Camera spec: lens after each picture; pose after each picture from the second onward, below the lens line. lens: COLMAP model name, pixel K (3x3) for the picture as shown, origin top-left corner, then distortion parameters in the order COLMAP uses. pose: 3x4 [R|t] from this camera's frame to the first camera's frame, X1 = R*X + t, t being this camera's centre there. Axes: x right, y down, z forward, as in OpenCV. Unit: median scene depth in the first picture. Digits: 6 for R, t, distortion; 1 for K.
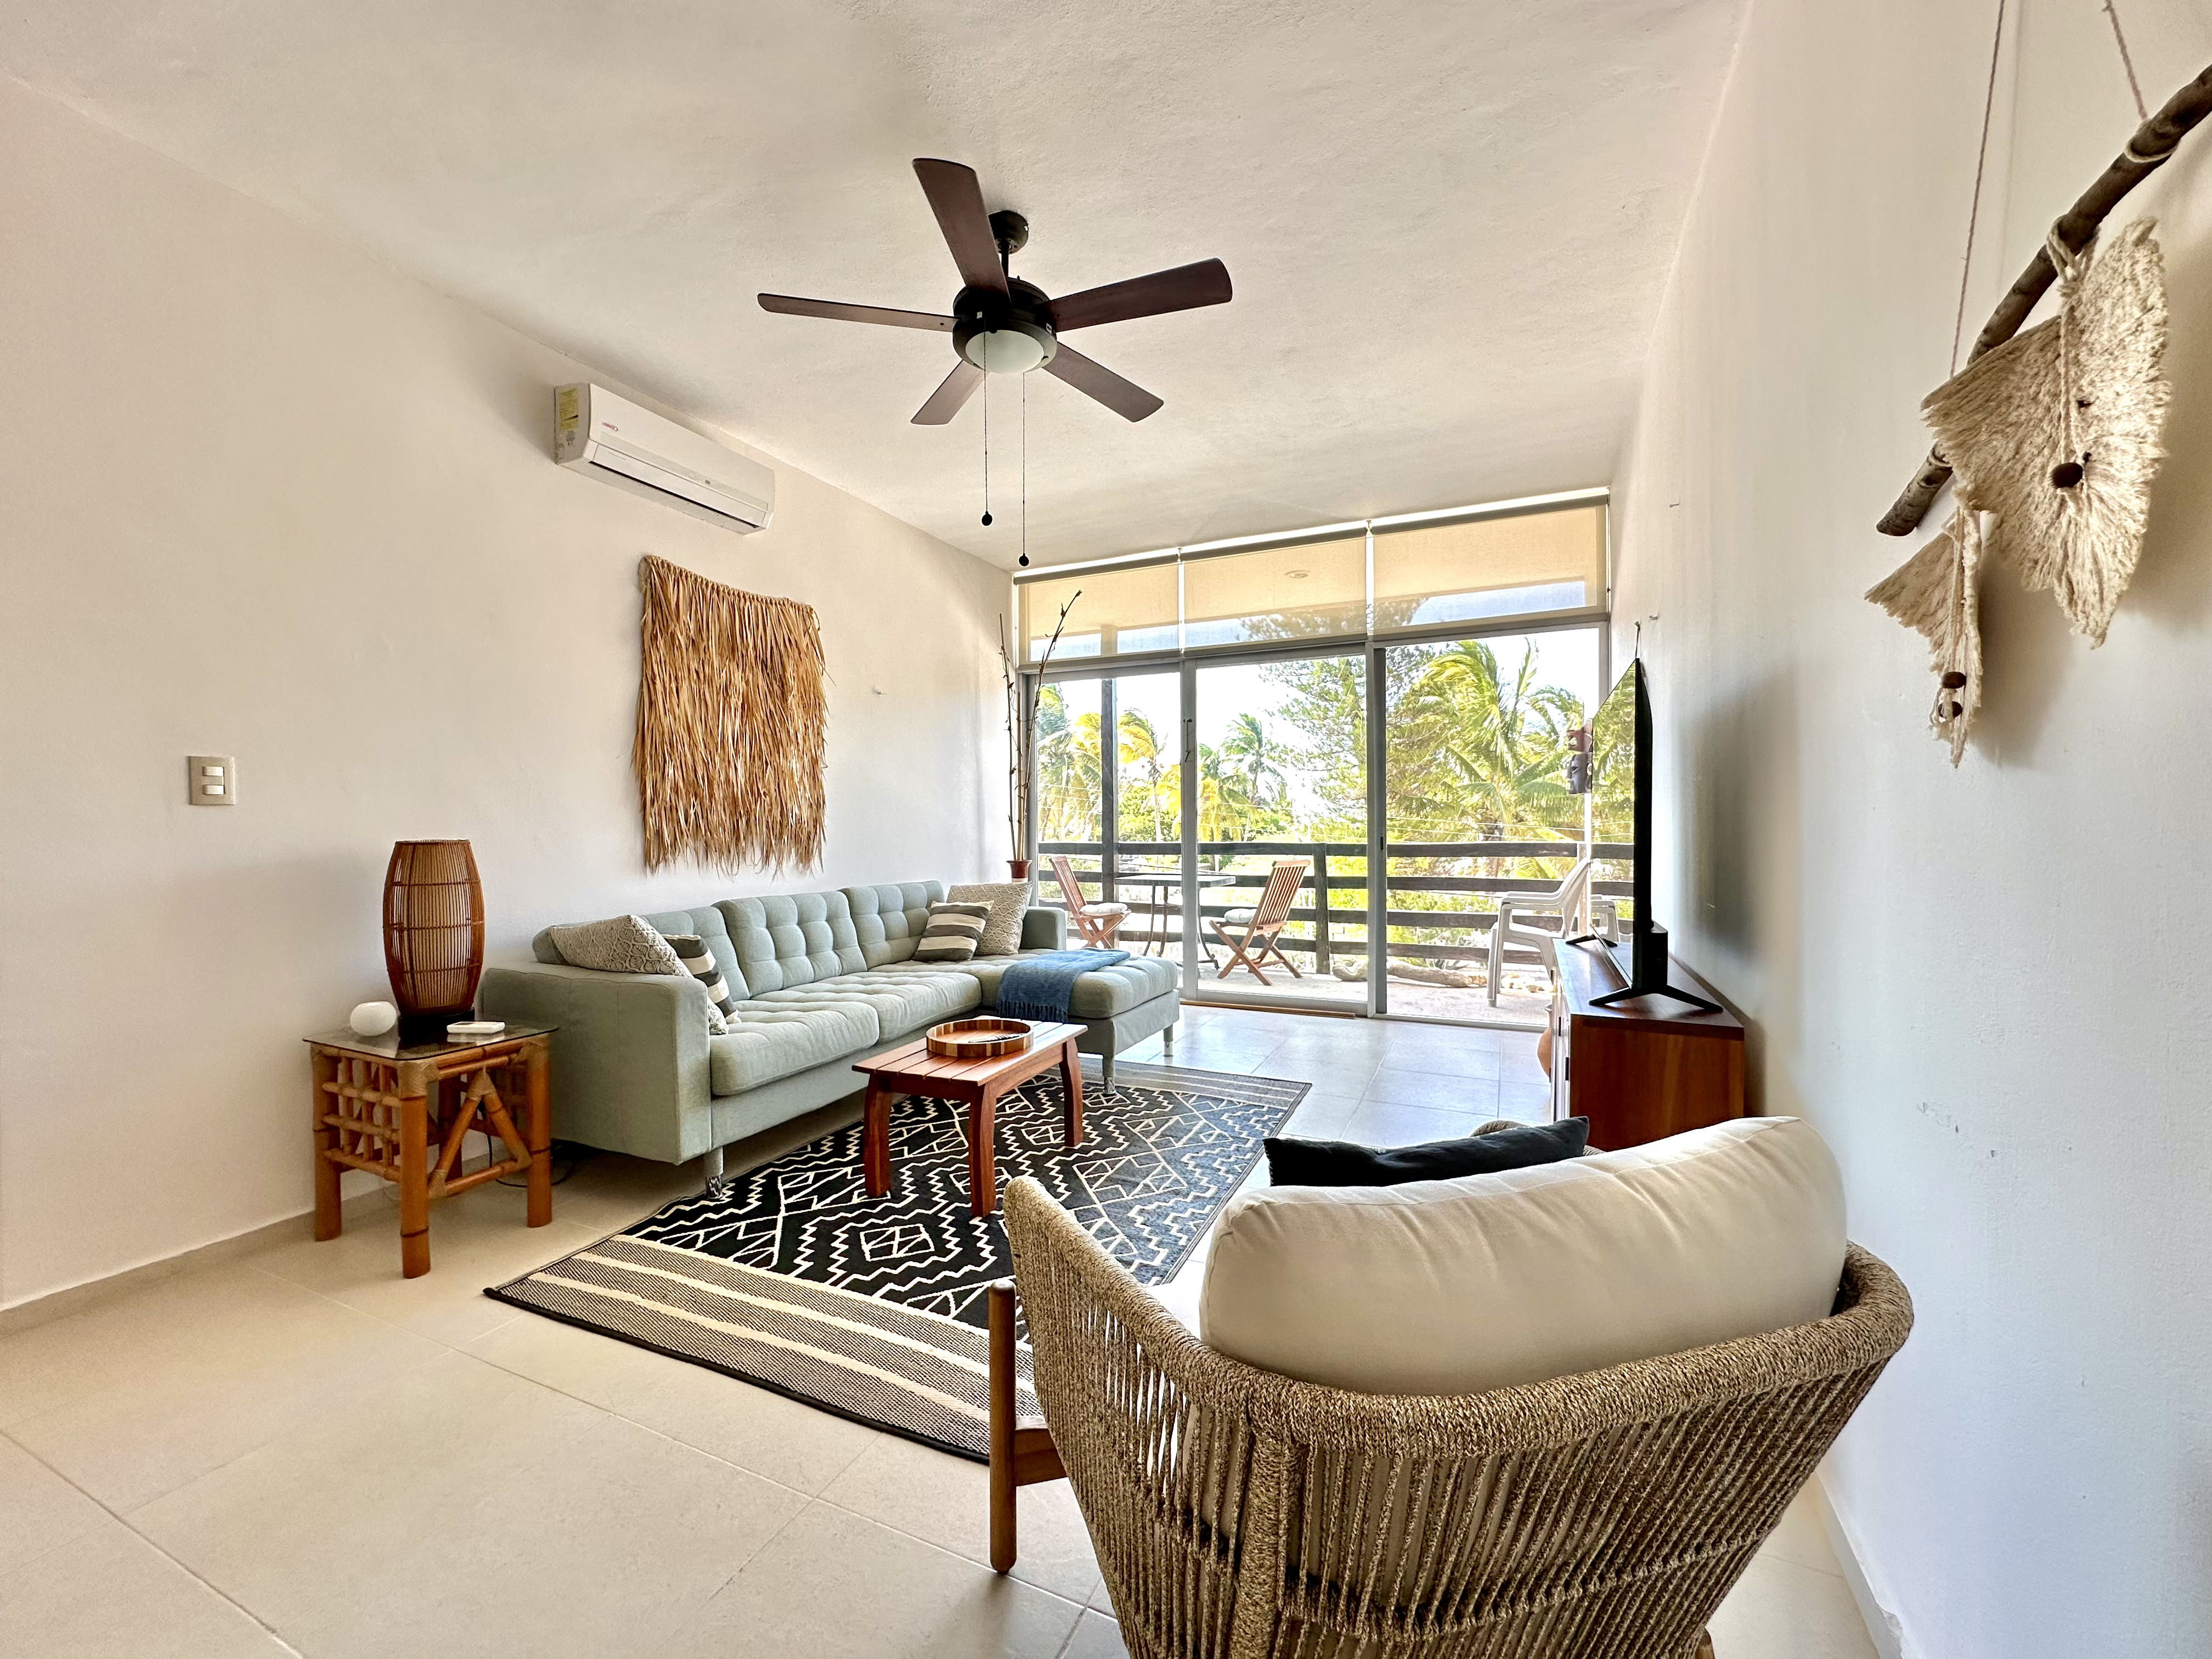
lens RADIAL K [[883.9, 0, 1108.0], [0, 883.9, 828.6], [0, 0, 1]] dist [-0.001522, 0.000619]
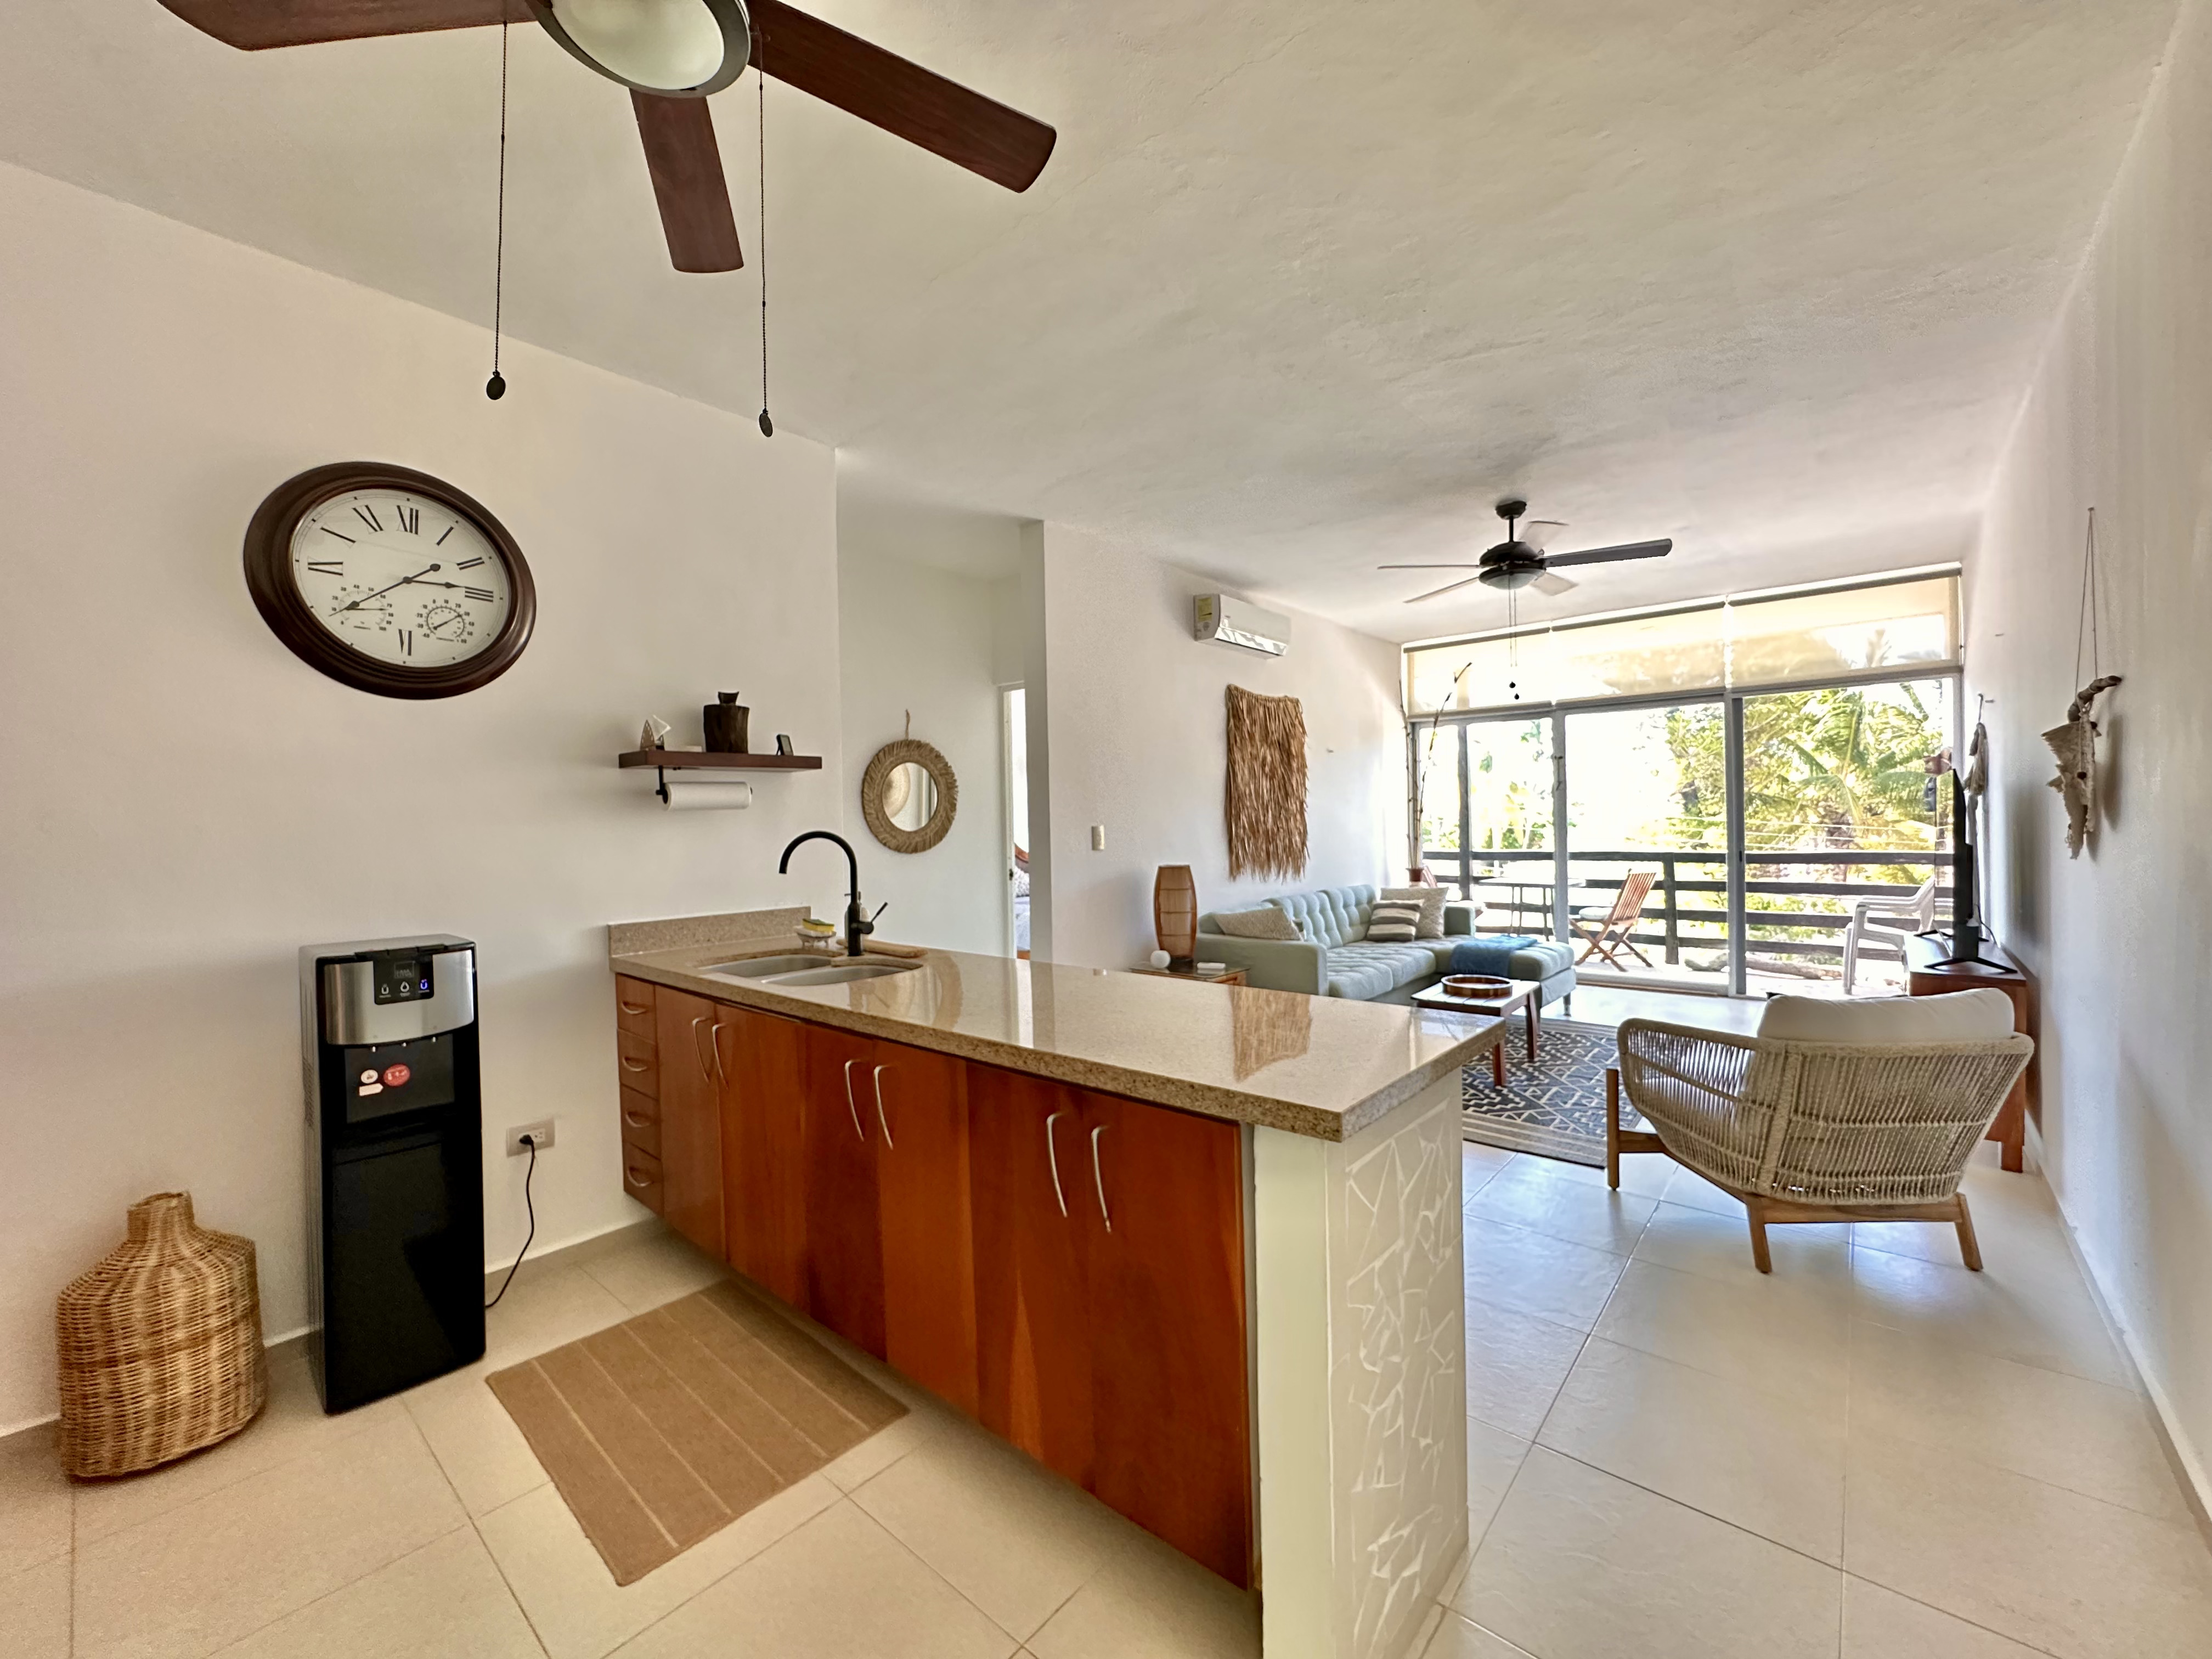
lens RADIAL K [[890.1, 0, 1107.4], [0, 890.1, 827.9], [0, 0, 1]] dist [-0.002488, 0.000718]
pose [[0.962006, -0.010625, -0.272822, -0.231816], [0.012193, 0.999917, 0.004052, -0.044399], [0.272757, -0.007225, 0.962056, -0.498620]]
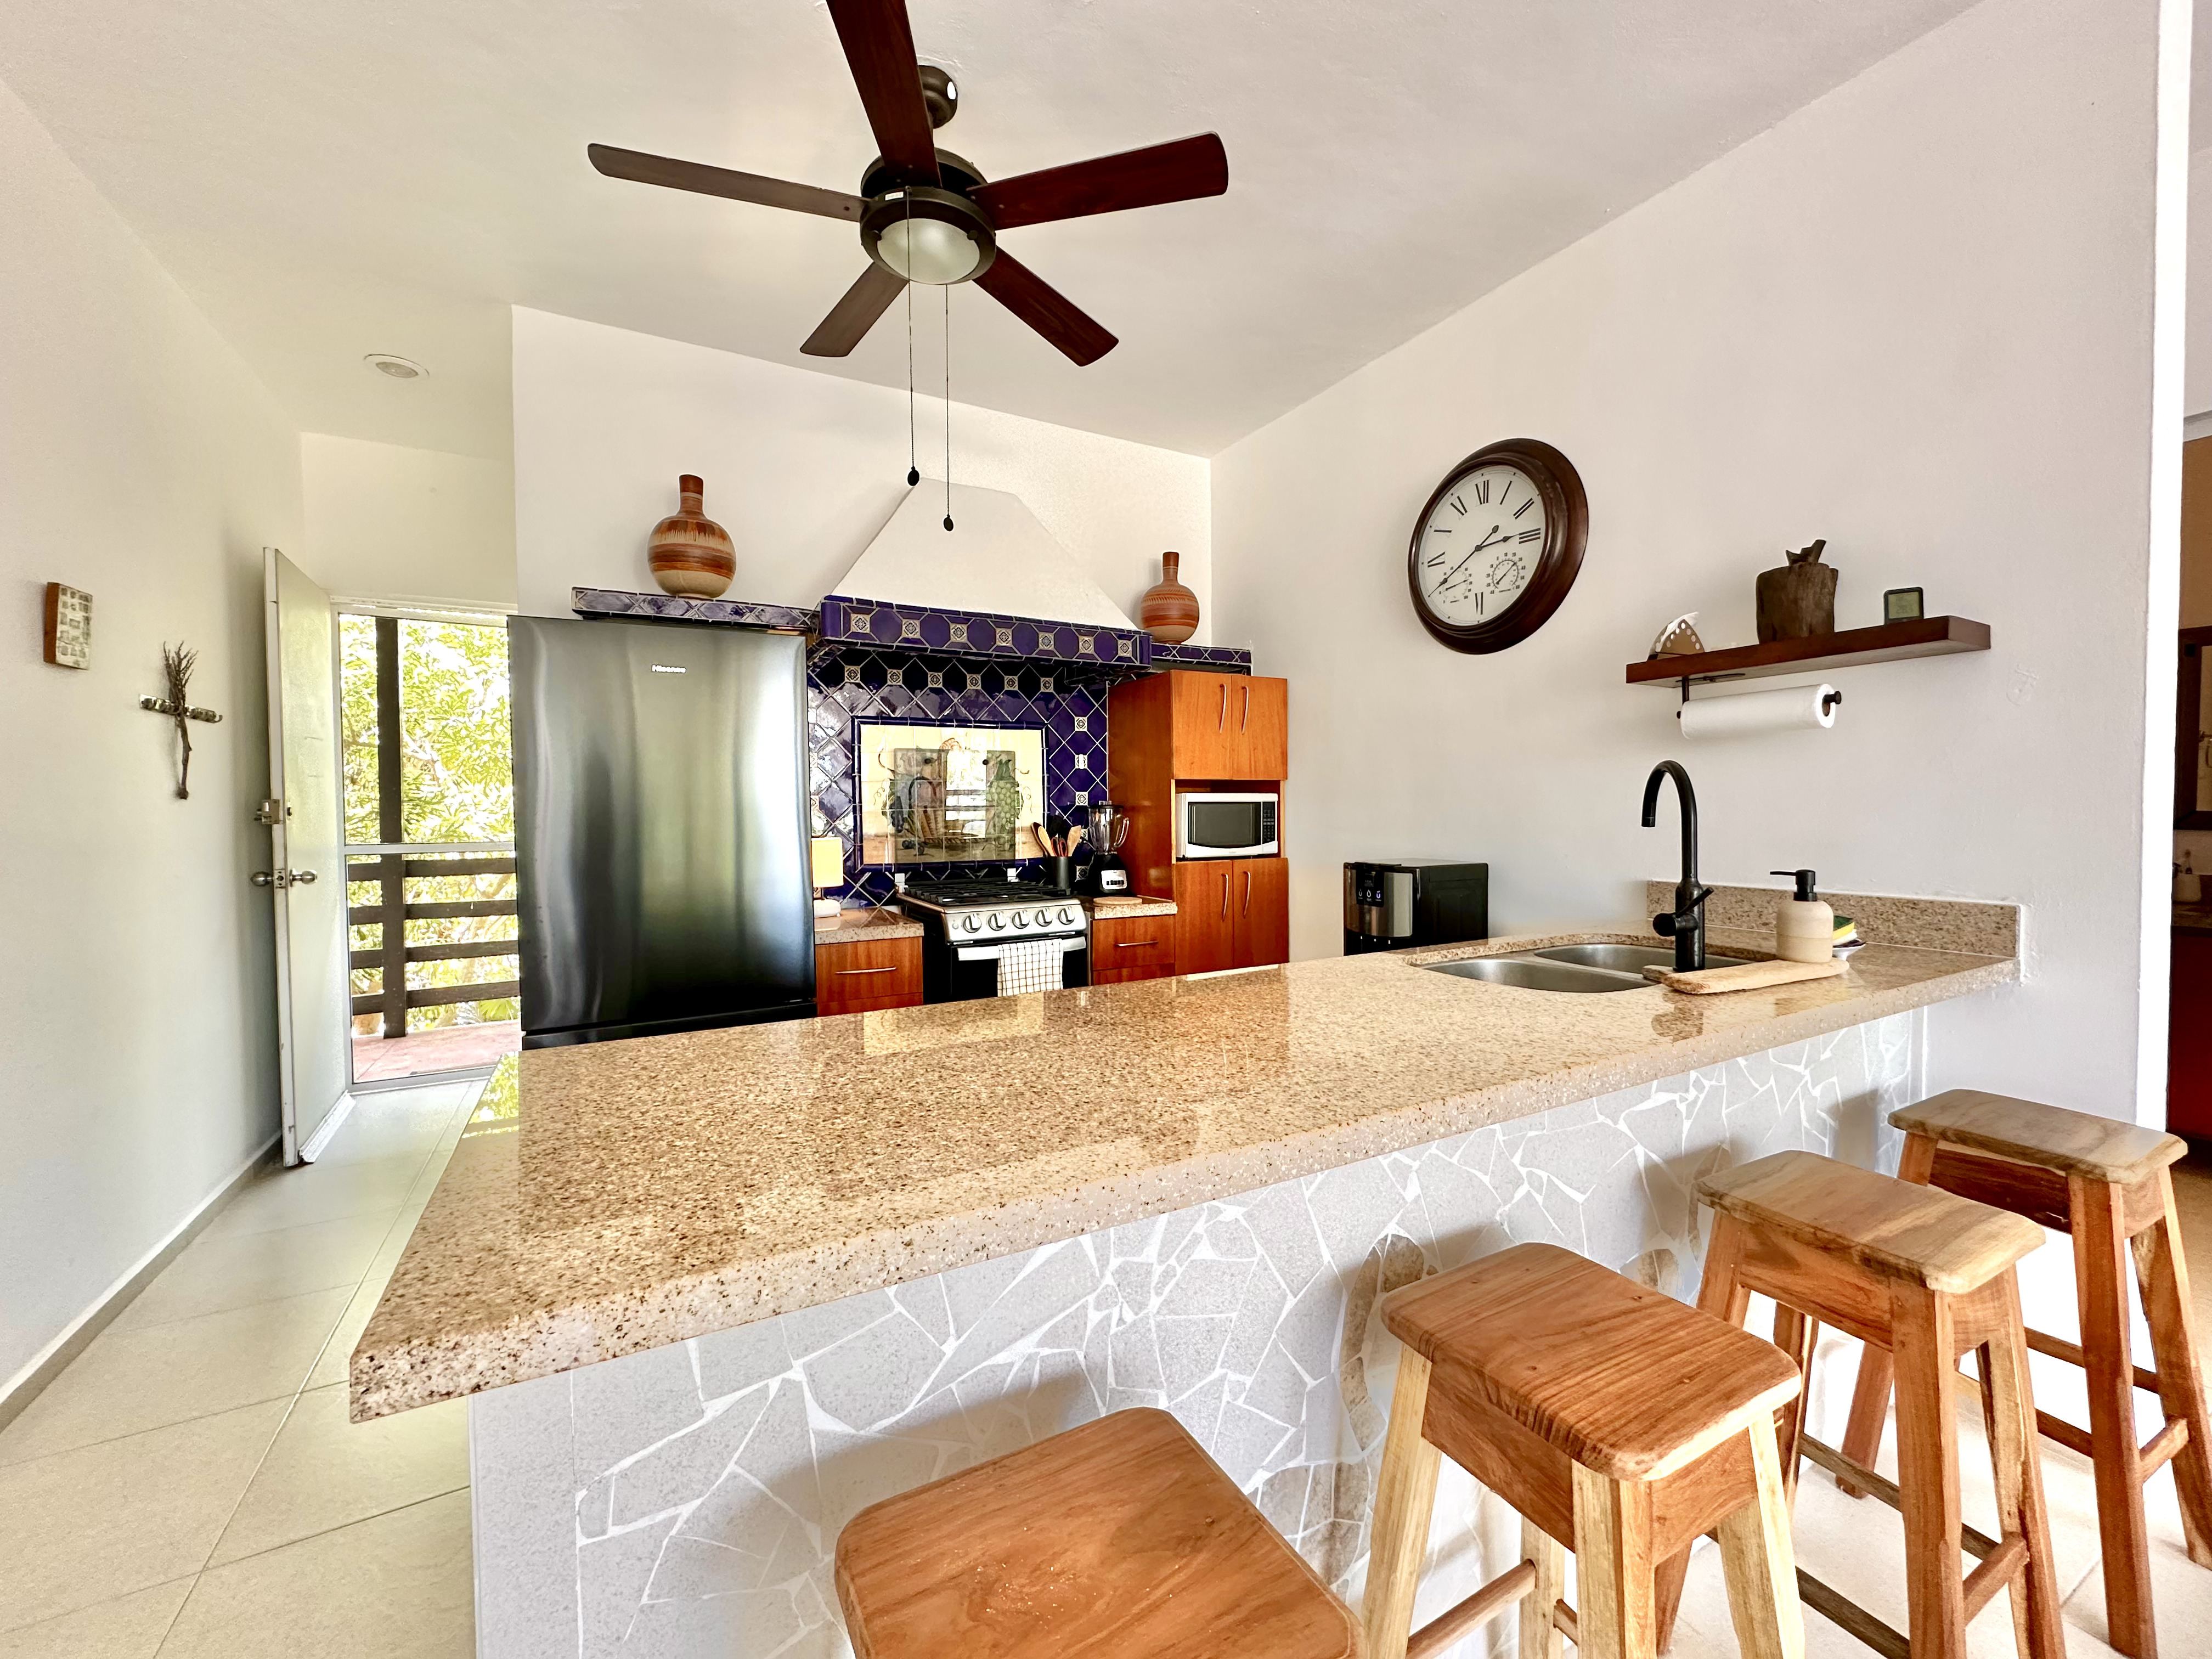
lens RADIAL K [[881.9, 0, 1106.0], [0, 881.9, 829.5], [0, 0, 1]] dist [-0.003236, 0.000330]
pose [[-0.593982, 0.033293, -0.803789, -0.138665], [0.007338, 0.999326, 0.035970, -0.027566], [0.804445, 0.015467, -0.593826, 0.079725]]
